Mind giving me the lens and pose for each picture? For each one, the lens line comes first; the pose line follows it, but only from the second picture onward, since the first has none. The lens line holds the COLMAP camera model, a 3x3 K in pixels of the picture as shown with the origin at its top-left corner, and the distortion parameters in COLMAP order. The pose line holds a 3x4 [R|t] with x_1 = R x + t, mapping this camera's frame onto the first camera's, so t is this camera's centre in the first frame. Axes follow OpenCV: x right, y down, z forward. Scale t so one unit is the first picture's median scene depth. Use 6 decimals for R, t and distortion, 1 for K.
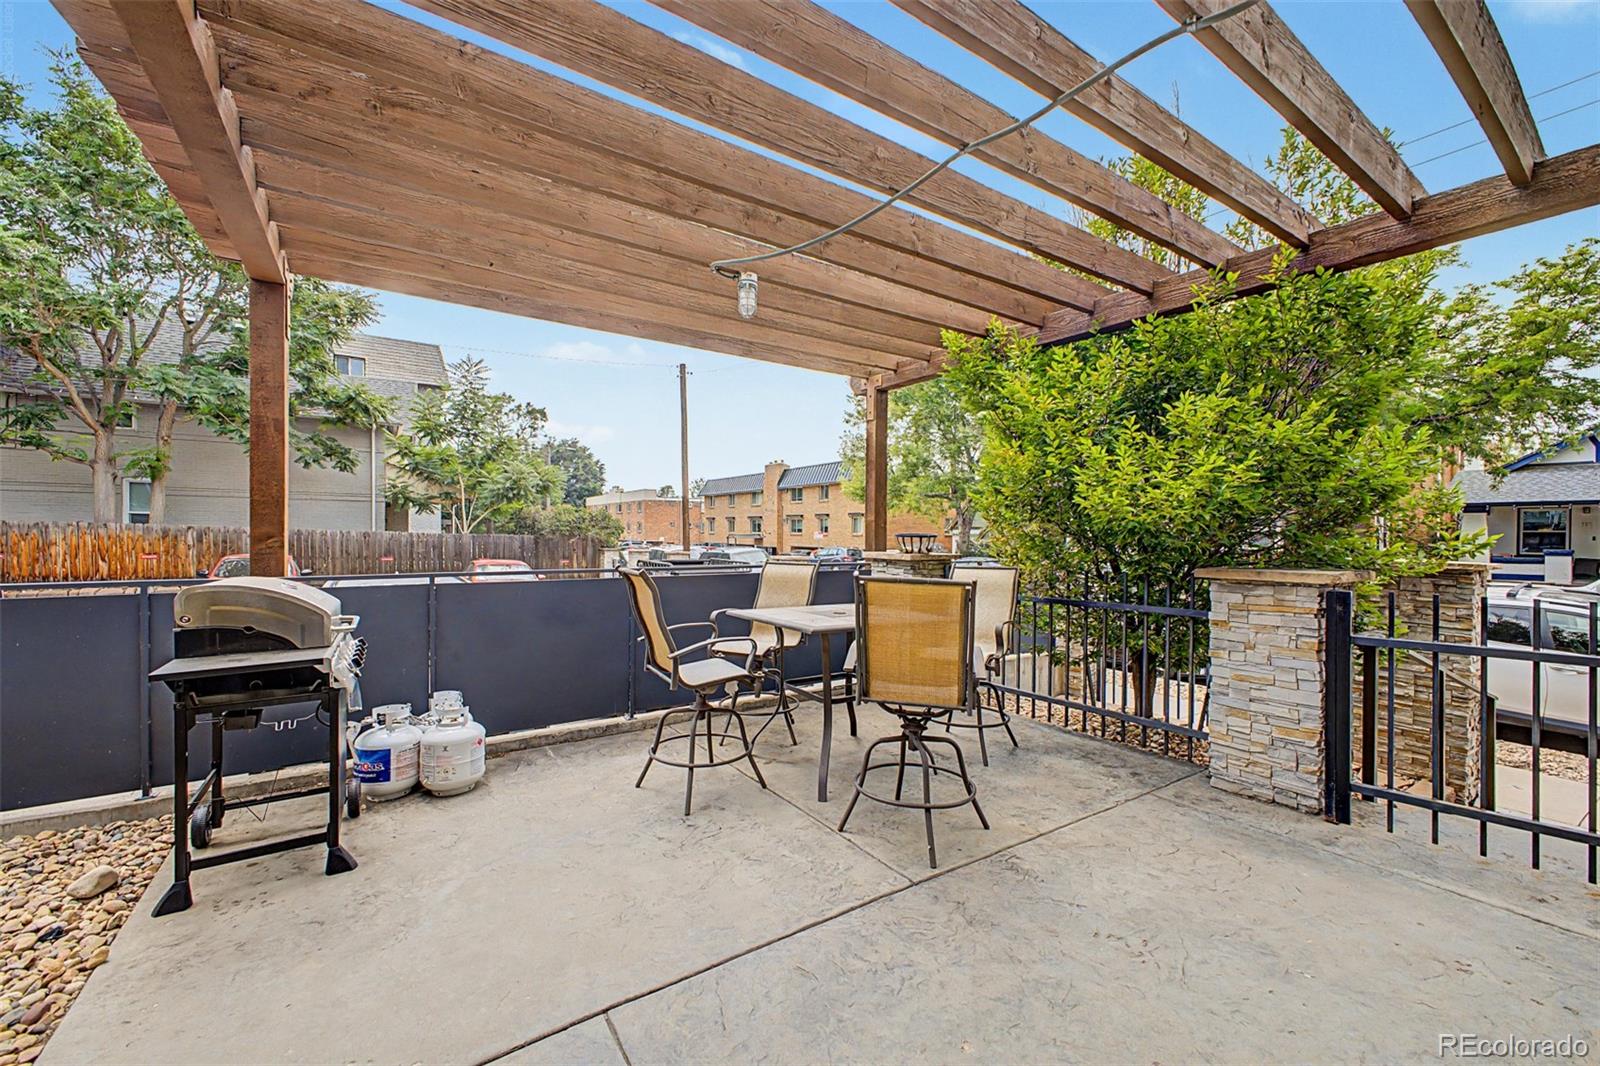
lens RADIAL K [[628.6, 0, 804.5], [0, 628.6, 530.3], [0, 0, 1]] dist [0.023959, -0.006689]
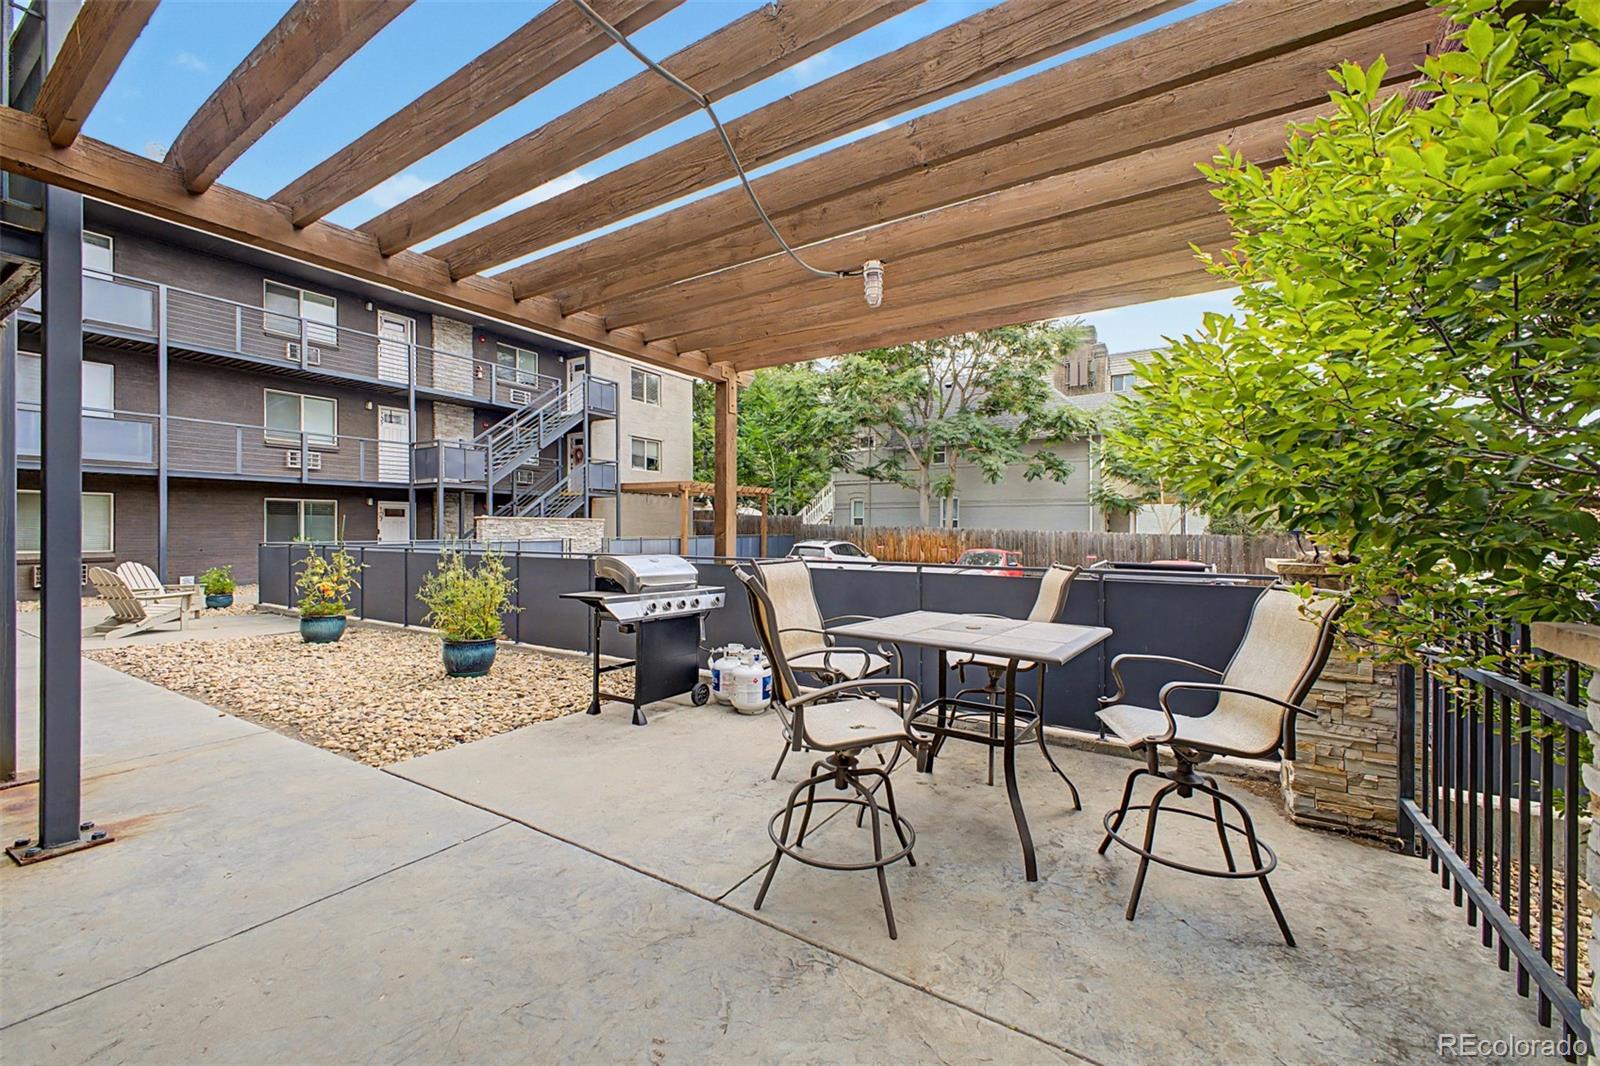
lens RADIAL K [[628.6, 0, 804.5], [0, 628.6, 530.3], [0, 0, 1]] dist [0.023959, -0.006689]
pose [[0.415697, -0.003730, -0.909495, 0.648683], [0.002216, 0.999993, -0.003088, 0.006148], [0.909500, -0.000731, 0.415702, 0.436308]]
